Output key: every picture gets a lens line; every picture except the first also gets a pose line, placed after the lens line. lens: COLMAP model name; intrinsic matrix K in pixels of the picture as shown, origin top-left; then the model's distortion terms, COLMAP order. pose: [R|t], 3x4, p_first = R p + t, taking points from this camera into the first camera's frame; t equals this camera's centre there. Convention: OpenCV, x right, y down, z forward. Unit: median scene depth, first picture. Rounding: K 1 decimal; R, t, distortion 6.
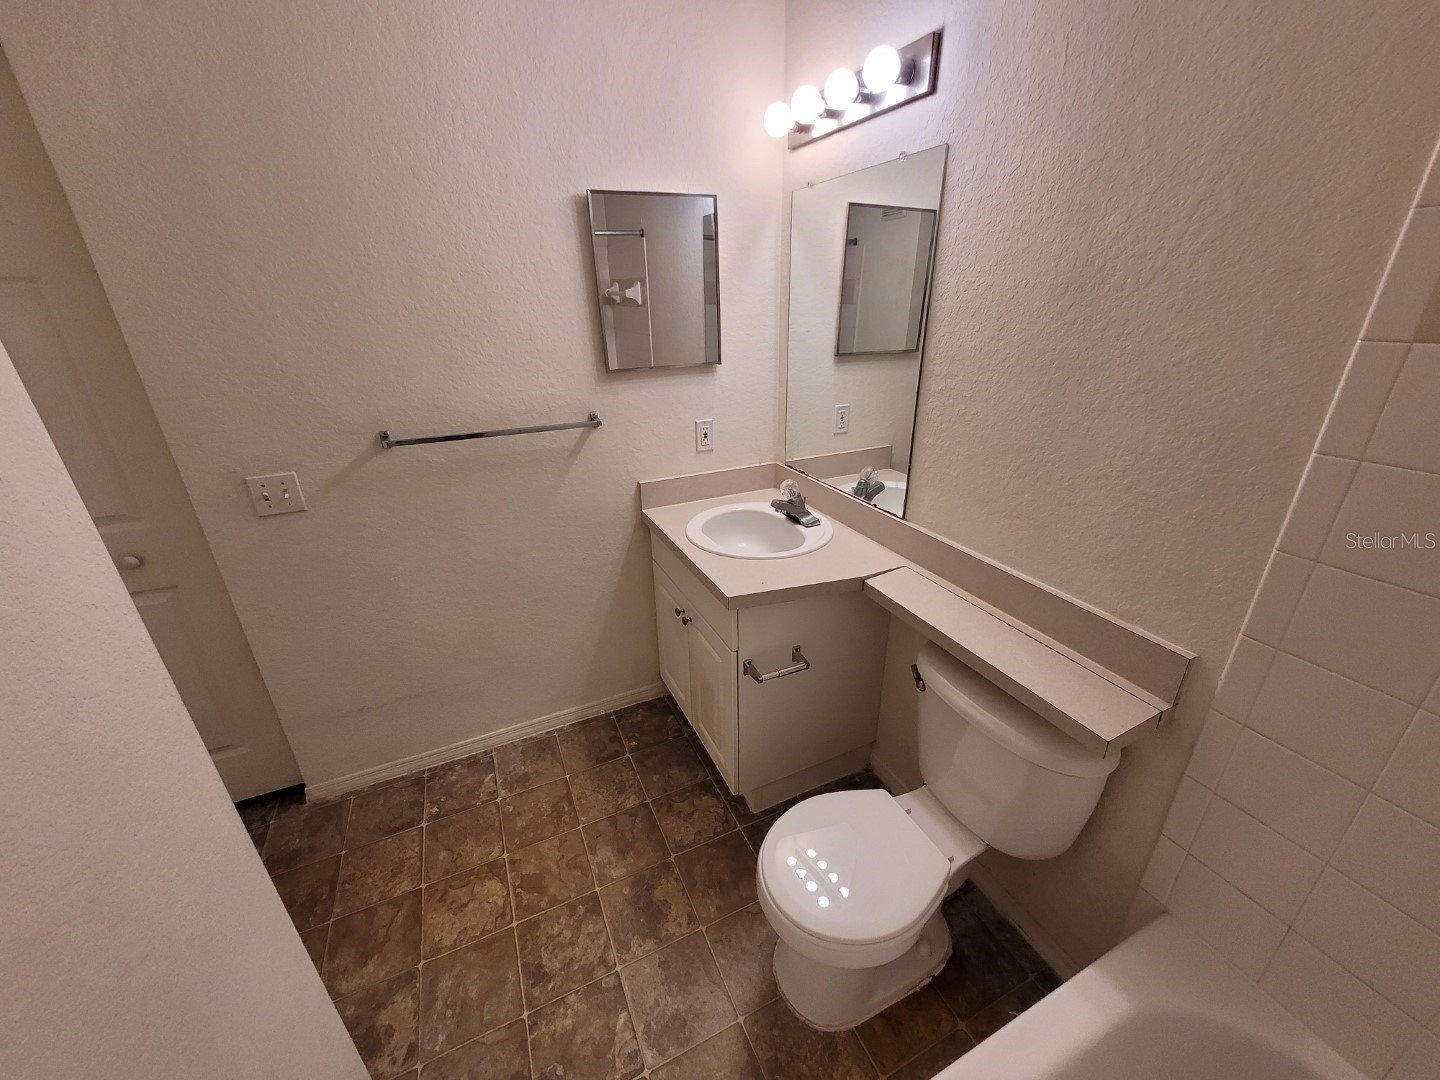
lens RADIAL K [[563.4, 0, 721.0], [0, 563.4, 536.3], [0, 0, 1]] dist [0.000731, 0.000188]
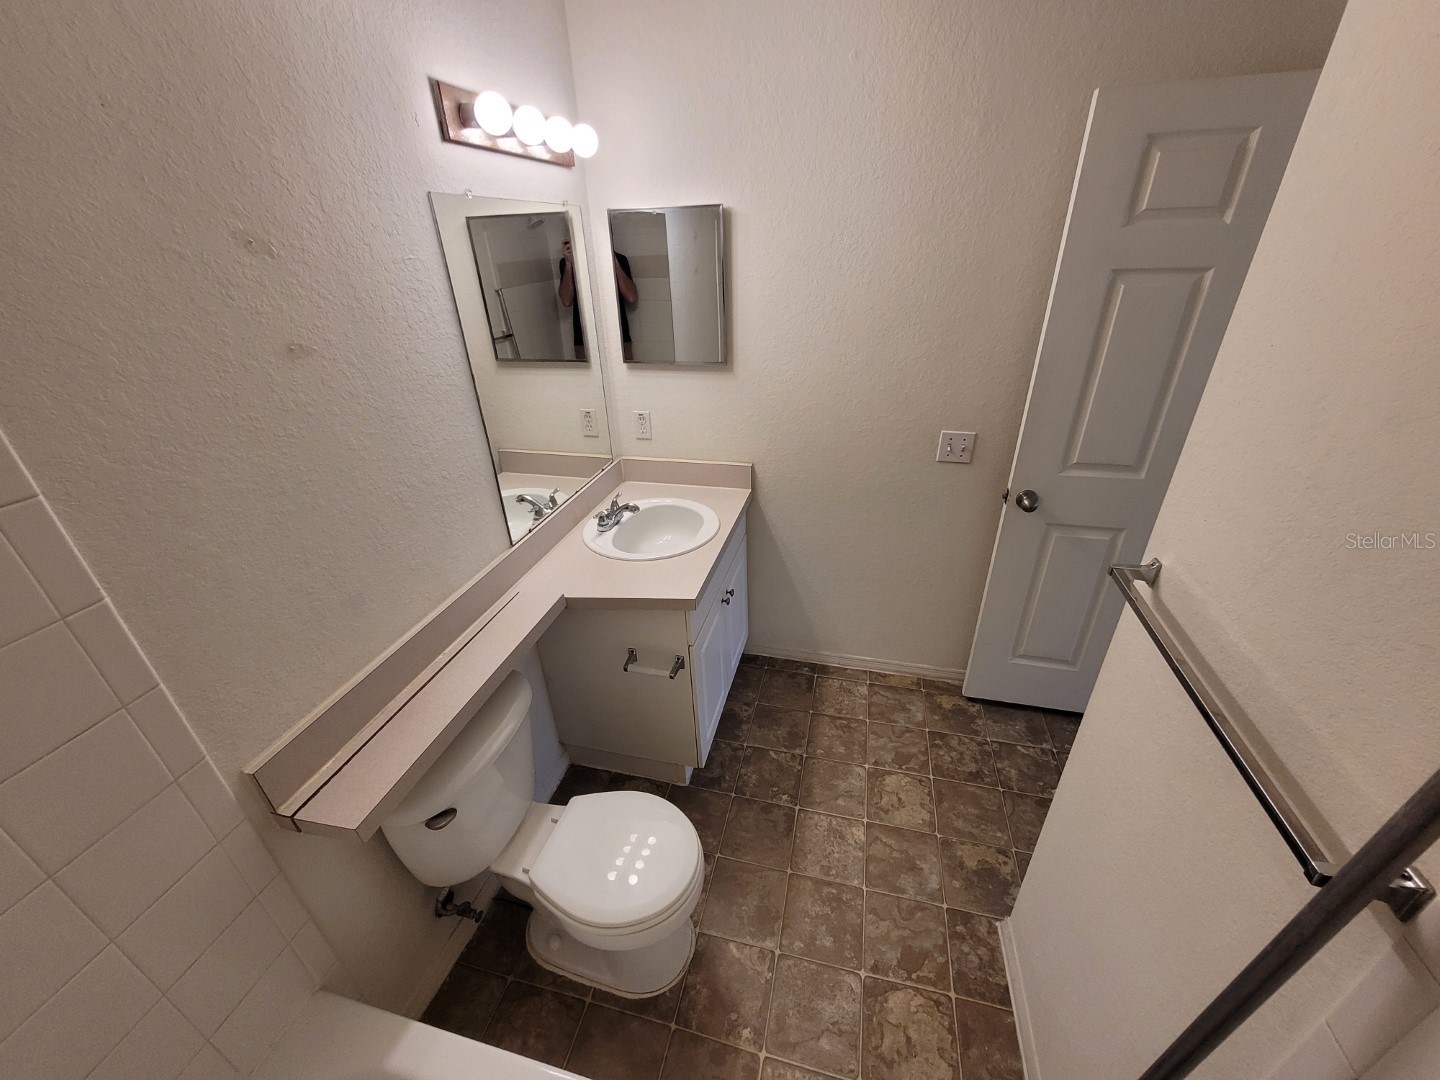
lens RADIAL K [[563.4, 0, 721.0], [0, 563.4, 536.3], [0, 0, 1]] dist [0.000731, 0.000188]
pose [[0.624313, -0.360723, 0.692901, -0.908353], [0.319666, 0.927305, 0.194729, -0.315888], [-0.712774, 0.099925, 0.694240, 0.492869]]
